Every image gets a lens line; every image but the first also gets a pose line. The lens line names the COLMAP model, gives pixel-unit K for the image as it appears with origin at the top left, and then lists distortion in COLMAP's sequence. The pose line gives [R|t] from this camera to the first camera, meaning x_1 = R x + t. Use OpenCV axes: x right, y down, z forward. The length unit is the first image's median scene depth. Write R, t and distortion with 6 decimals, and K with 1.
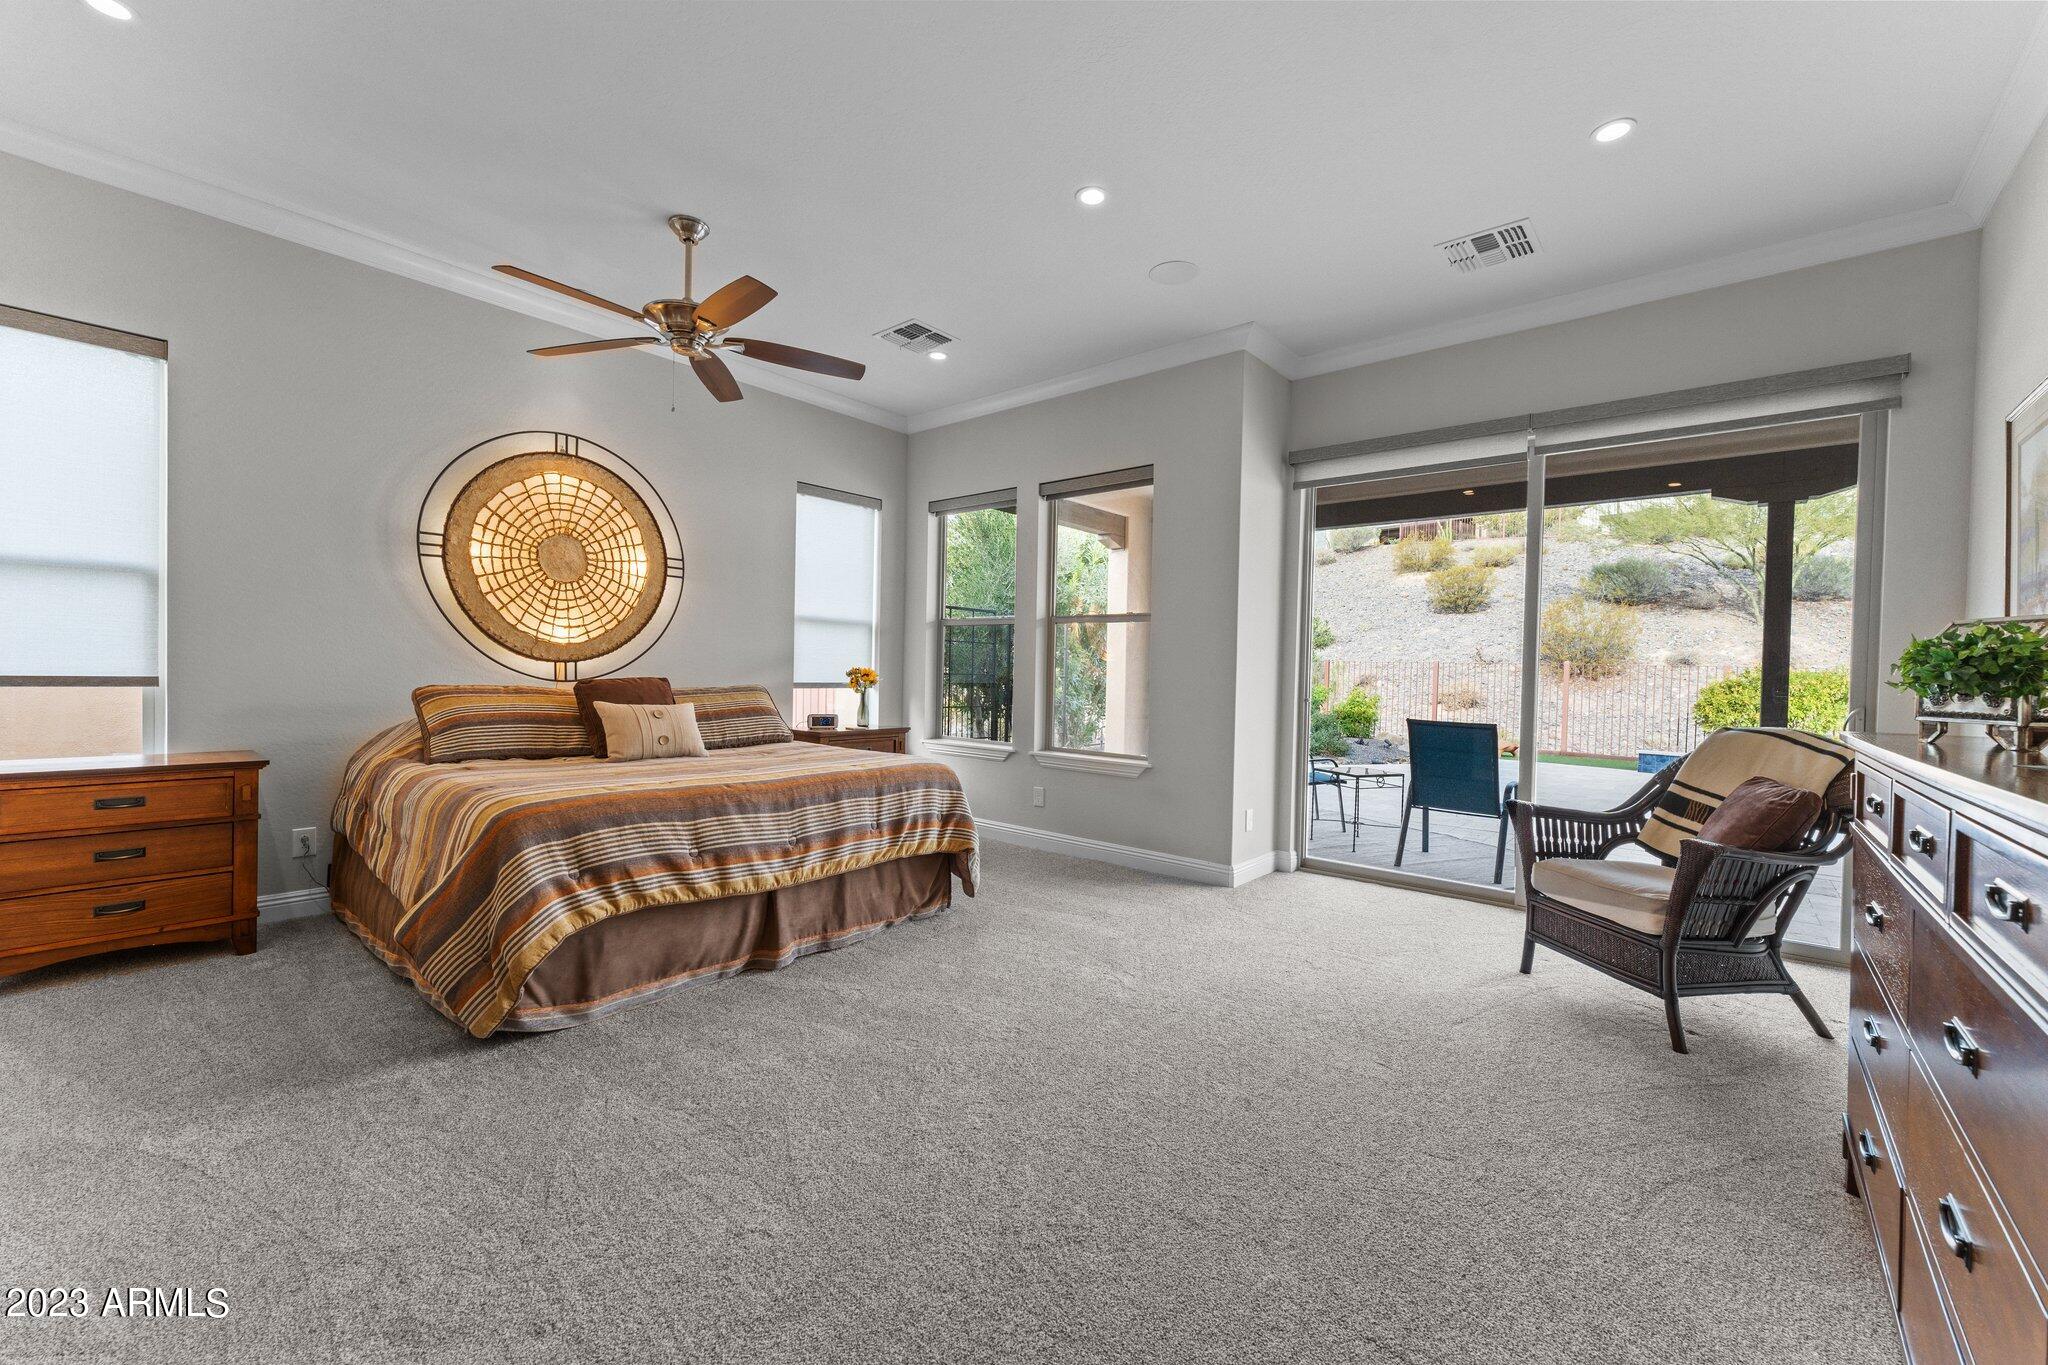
lens RADIAL K [[821.7, 0, 1021.7], [0, 821.7, 681.4], [0, 0, 1]] dist [0.001673, 0.000143]
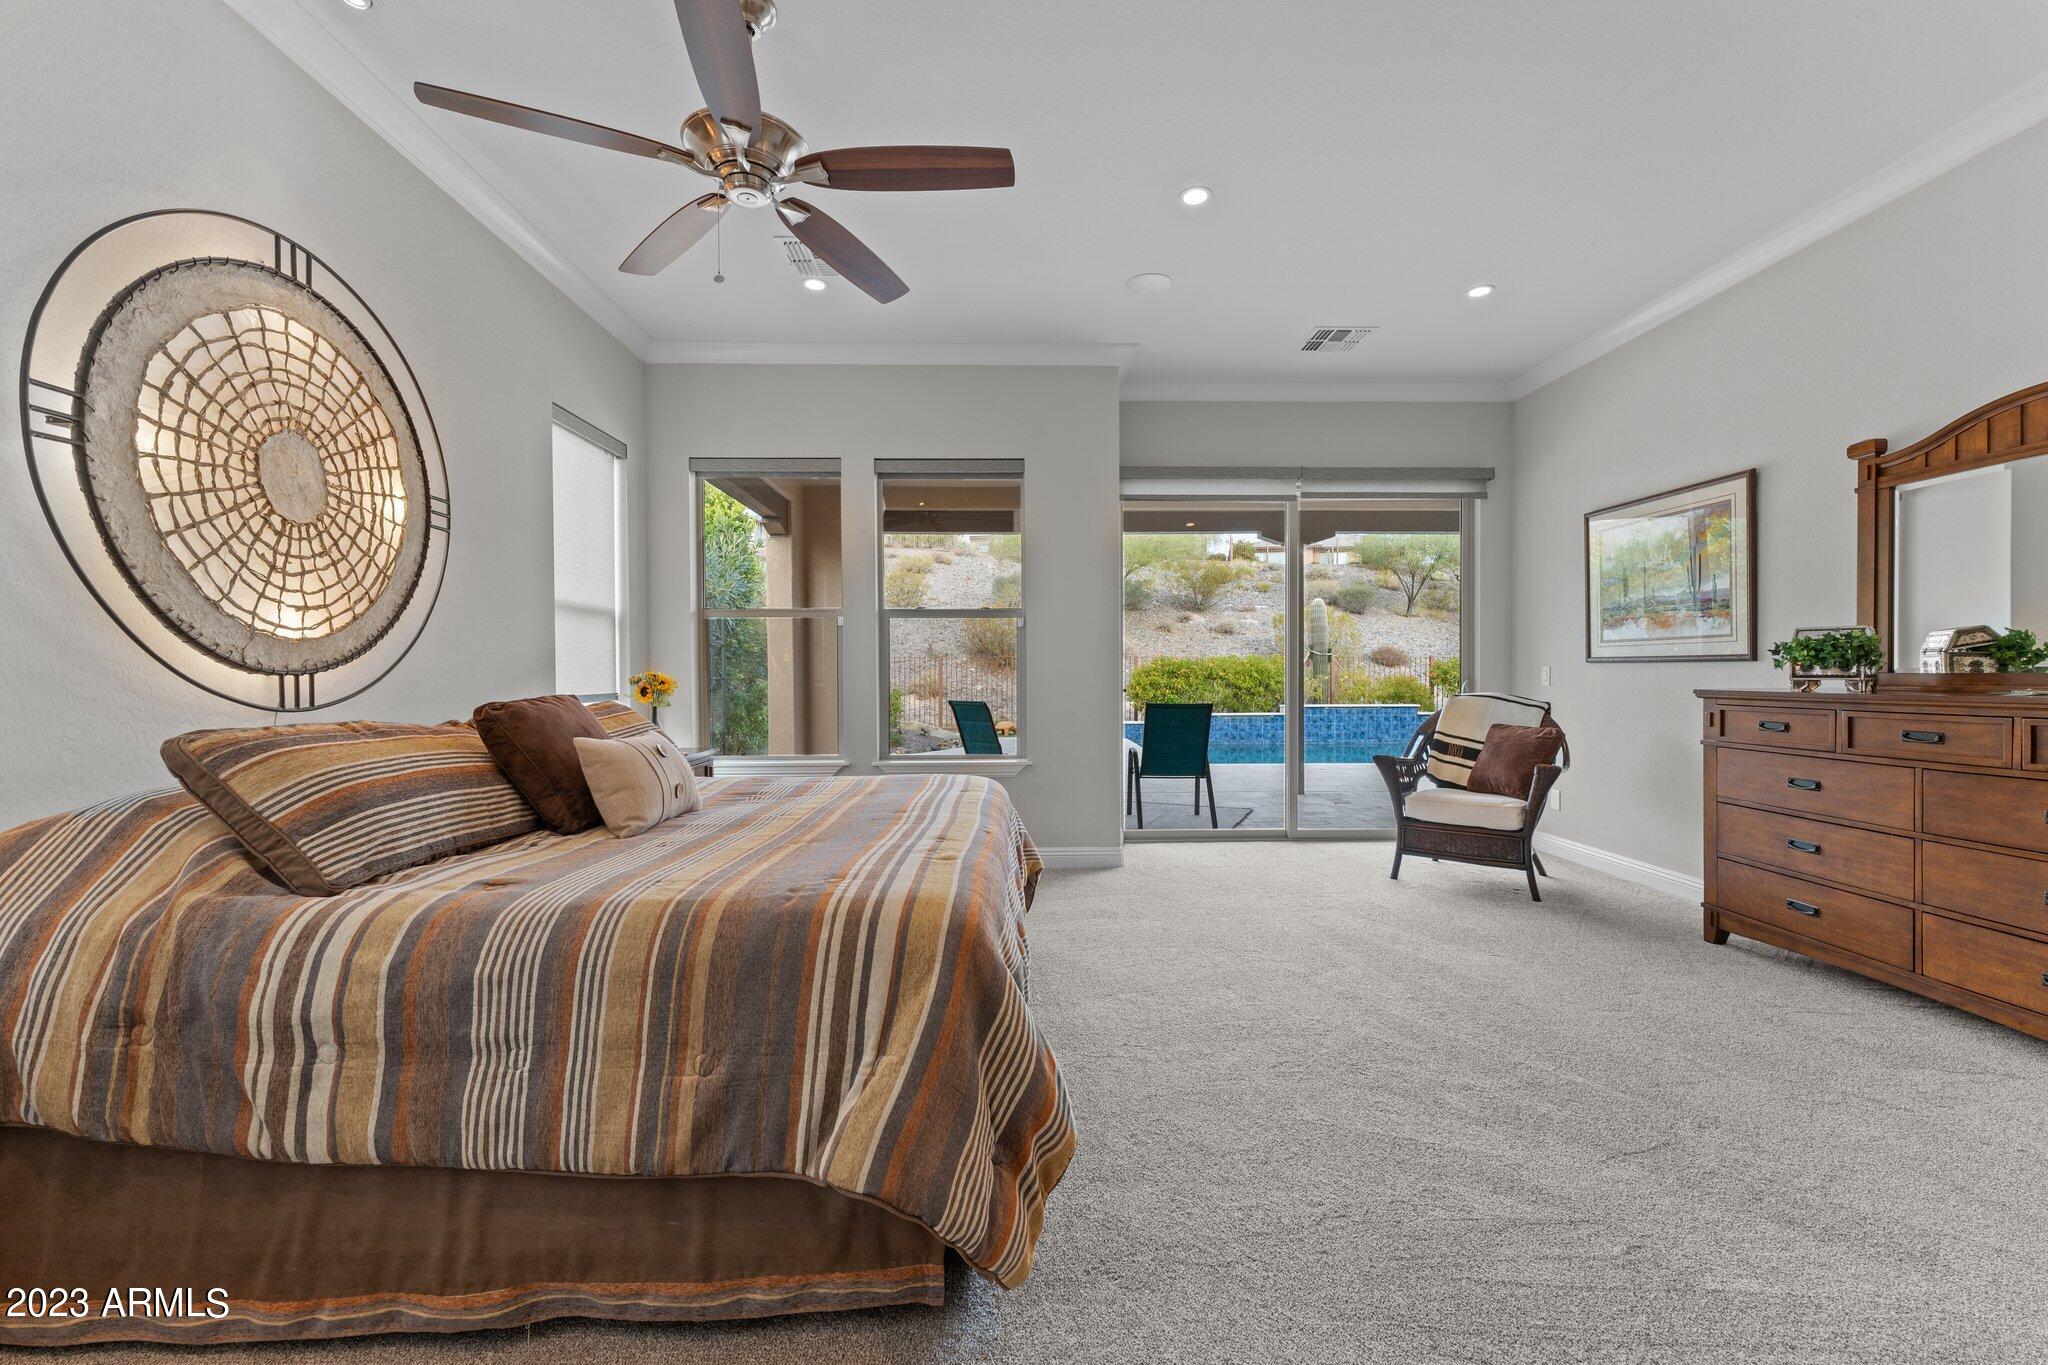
lens RADIAL K [[821.7, 0, 1023.1], [0, 821.7, 677.2], [0, 0, 1]] dist [0.001673, 0.000143]
pose [[0.739665, -0.030662, 0.672276, -0.580404], [0.030938, 0.999455, 0.011546, -0.013696], [-0.672264, 0.012259, 0.740210, 0.301955]]
